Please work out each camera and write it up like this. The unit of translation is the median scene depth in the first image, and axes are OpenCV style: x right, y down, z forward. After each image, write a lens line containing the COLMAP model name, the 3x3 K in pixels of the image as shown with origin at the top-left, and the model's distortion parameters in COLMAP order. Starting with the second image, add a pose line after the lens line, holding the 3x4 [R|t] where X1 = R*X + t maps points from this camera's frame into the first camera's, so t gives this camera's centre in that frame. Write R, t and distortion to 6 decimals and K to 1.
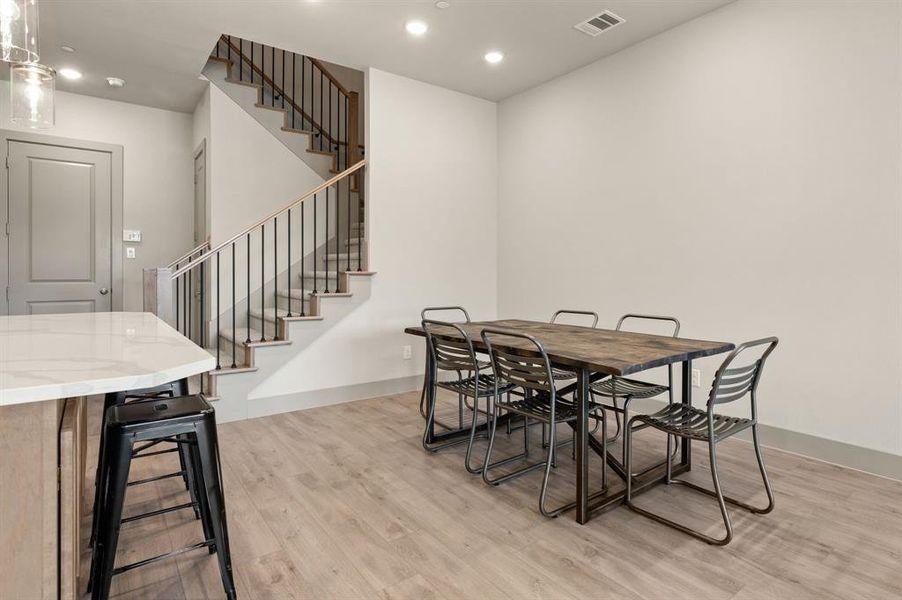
lens RADIAL K [[469.5, 0, 487.6], [0, 469.5, 274.9], [0, 0, 1]] dist [-0.005746, -0.001051]
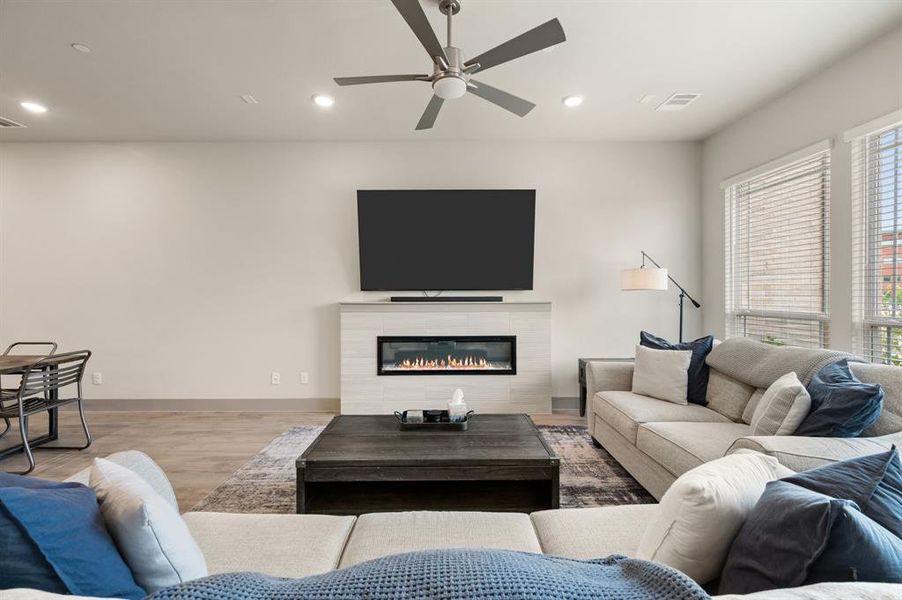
lens RADIAL K [[360.5, 0, 448.9], [0, 360.5, 292.4], [0, 0, 1]] dist [-0.001249, -0.001001]
pose [[0.625191, -0.002493, 0.780468, 0.210470], [0.003897, 0.999992, 0.000072, -0.047747], [-0.780462, 0.002997, 0.625196, -0.526518]]
